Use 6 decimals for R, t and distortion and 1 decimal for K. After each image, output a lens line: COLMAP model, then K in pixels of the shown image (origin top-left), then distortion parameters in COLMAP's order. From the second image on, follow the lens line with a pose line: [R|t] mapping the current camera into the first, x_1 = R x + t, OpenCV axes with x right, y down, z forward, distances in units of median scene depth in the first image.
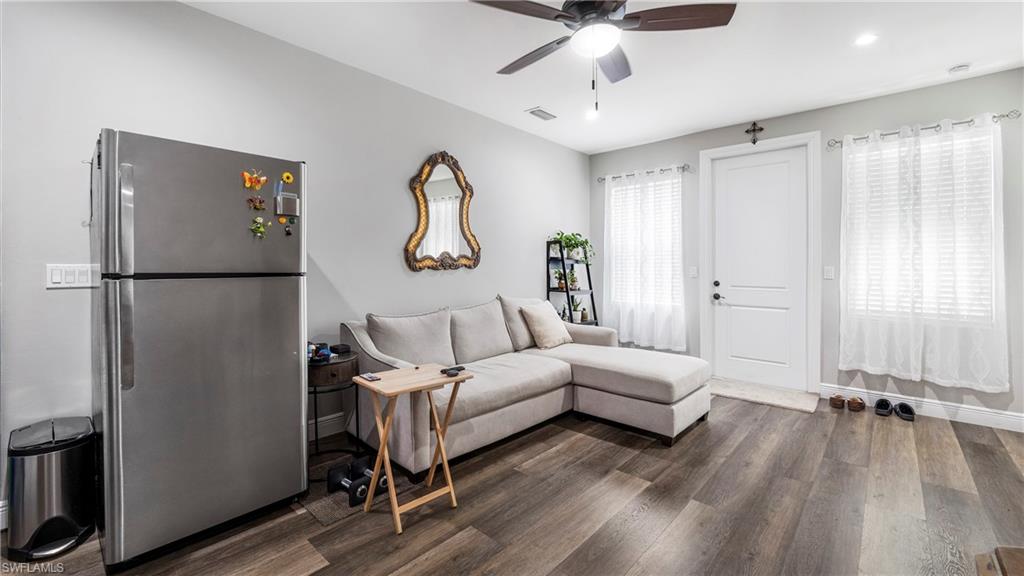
lens RADIAL K [[438.5, 0, 512.7], [0, 438.5, 266.4], [0, 0, 1]] dist [-0.004759, -0.000358]
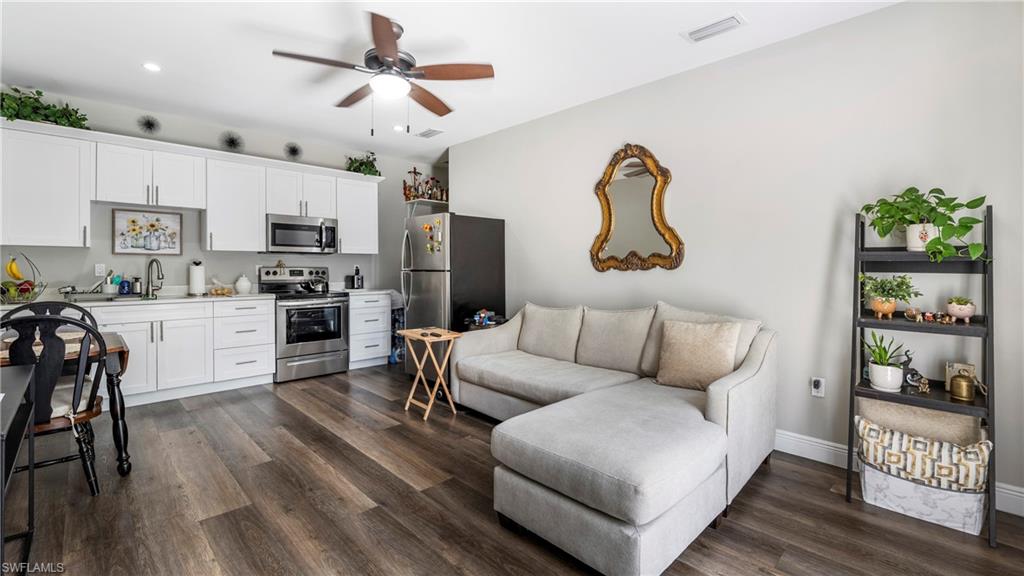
lens RADIAL K [[449.7, 0, 507.9], [0, 449.7, 271.6], [0, 0, 1]] dist [-0.012099, -0.000321]
pose [[-0.098617, 0.008027, -0.995093, 0.880758], [-0.000165, 0.999967, 0.008083, 0.003226], [0.995125, 0.000961, -0.098613, 0.892671]]
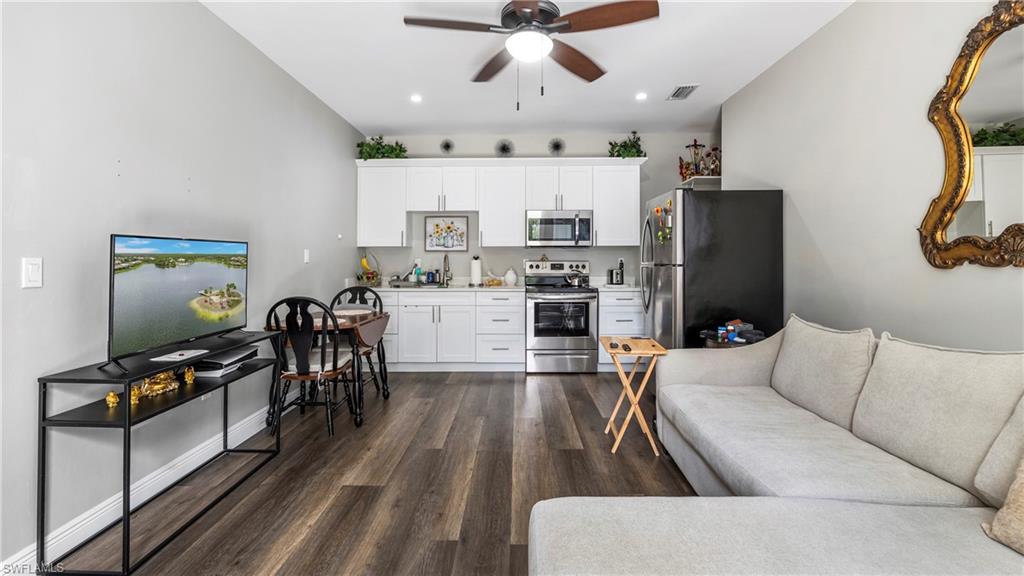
lens RADIAL K [[449.7, 0, 495.9], [0, 449.7, 265.7], [0, 0, 1]] dist [-0.012099, -0.000321]
pose [[-0.787341, 0.007837, -0.616468, 0.562744], [0.002800, 0.999954, 0.009135, 0.002163], [0.616512, 0.005466, -0.787327, 1.103309]]
